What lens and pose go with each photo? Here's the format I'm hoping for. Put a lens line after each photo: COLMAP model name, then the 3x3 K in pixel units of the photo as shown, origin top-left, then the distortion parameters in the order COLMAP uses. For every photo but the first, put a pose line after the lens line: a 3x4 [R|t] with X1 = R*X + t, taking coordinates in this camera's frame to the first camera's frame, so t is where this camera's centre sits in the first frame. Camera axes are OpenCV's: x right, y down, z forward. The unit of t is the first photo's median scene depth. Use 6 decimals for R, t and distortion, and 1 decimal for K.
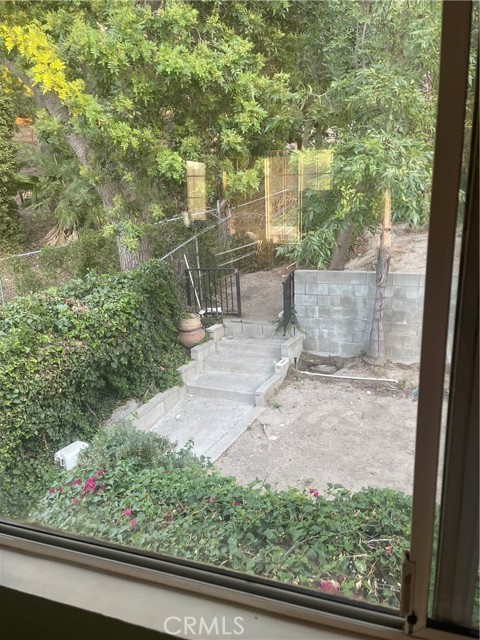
lens RADIAL K [[477.2, 0, 239.7], [0, 477.2, 326.6], [0, 0, 1]] dist [0.056722, -0.078453]
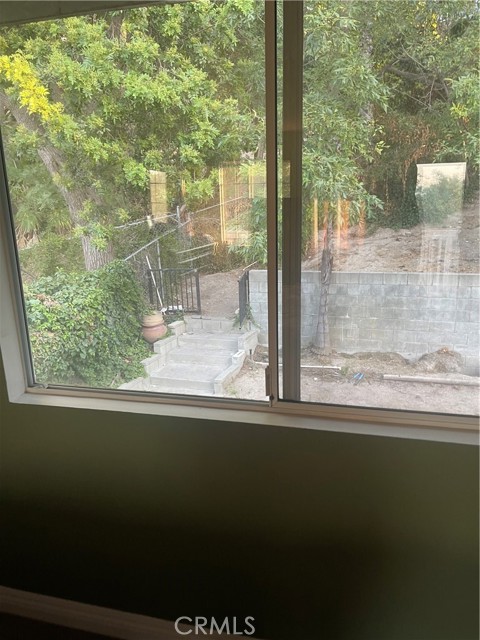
lens RADIAL K [[477.2, 0, 239.7], [0, 477.2, 326.6], [0, 0, 1]] dist [0.056722, -0.078453]
pose [[0.996637, -0.011063, 0.081188, 0.004278], [0.012091, 0.999853, -0.012175, 0.032357], [-0.081041, 0.013116, 0.996624, -0.116011]]
